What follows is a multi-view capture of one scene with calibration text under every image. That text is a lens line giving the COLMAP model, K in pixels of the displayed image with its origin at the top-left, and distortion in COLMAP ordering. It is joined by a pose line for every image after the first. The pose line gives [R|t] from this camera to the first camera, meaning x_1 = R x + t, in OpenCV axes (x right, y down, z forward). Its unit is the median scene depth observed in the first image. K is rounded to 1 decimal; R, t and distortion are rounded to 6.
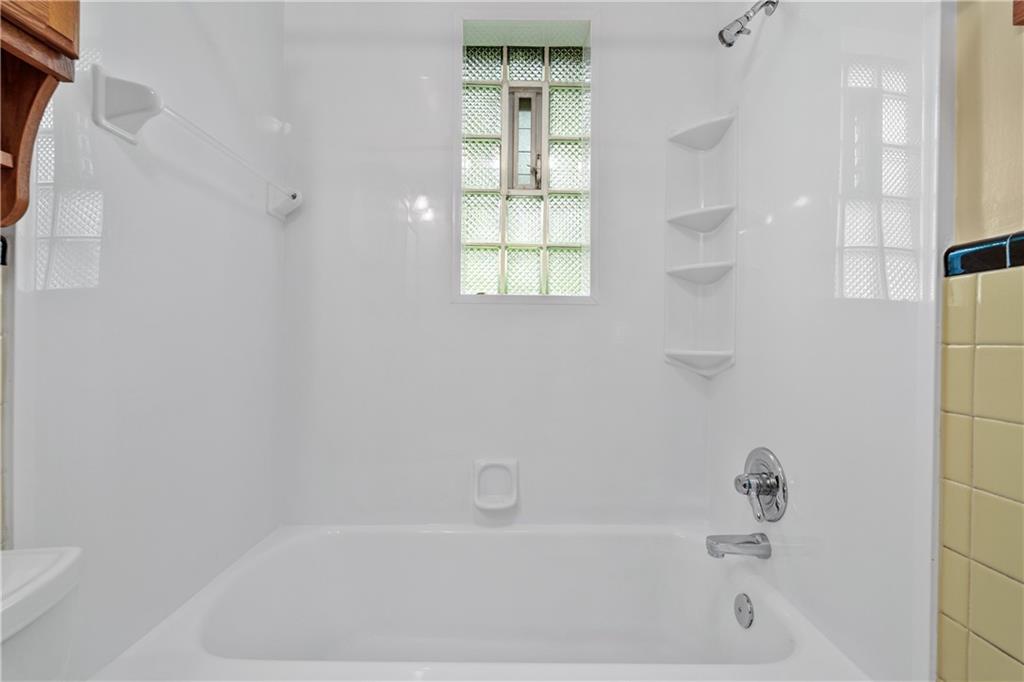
lens RADIAL K [[447.1, 0, 513.6], [0, 447.1, 341.3], [0, 0, 1]] dist [-0.002365, 0.000189]
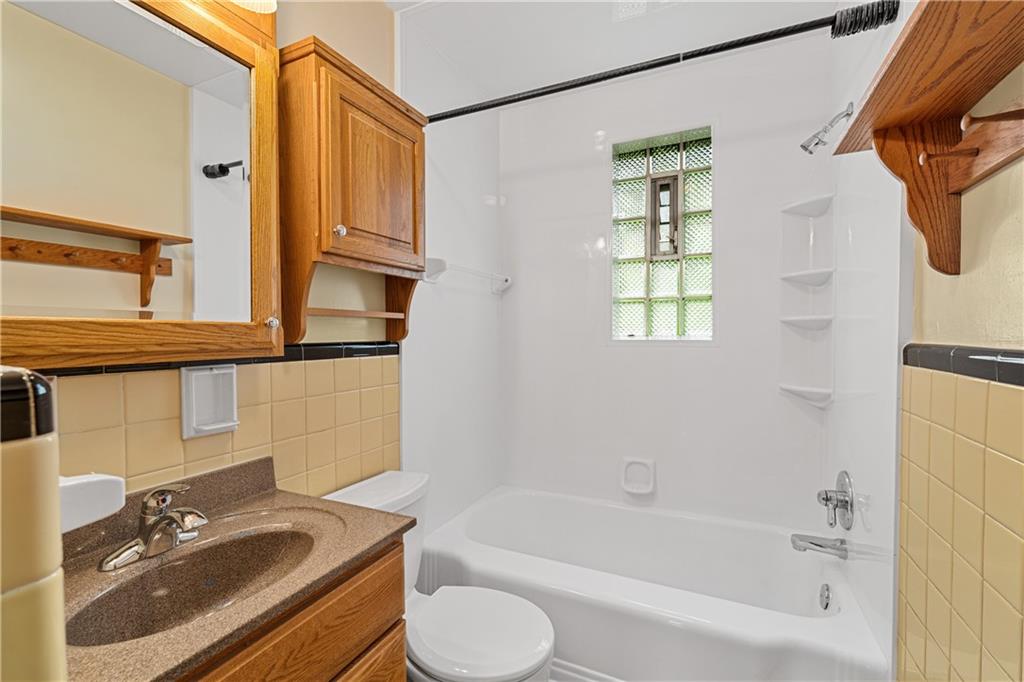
lens RADIAL K [[447.1, 0, 510.7], [0, 447.1, 341.3], [0, 0, 1]] dist [-0.002365, 0.000189]
pose [[0.898622, -0.006406, -0.438676, 0.214098], [0.012882, 0.999848, 0.011786, -0.121448], [0.438534, -0.016242, 0.898568, -0.418691]]
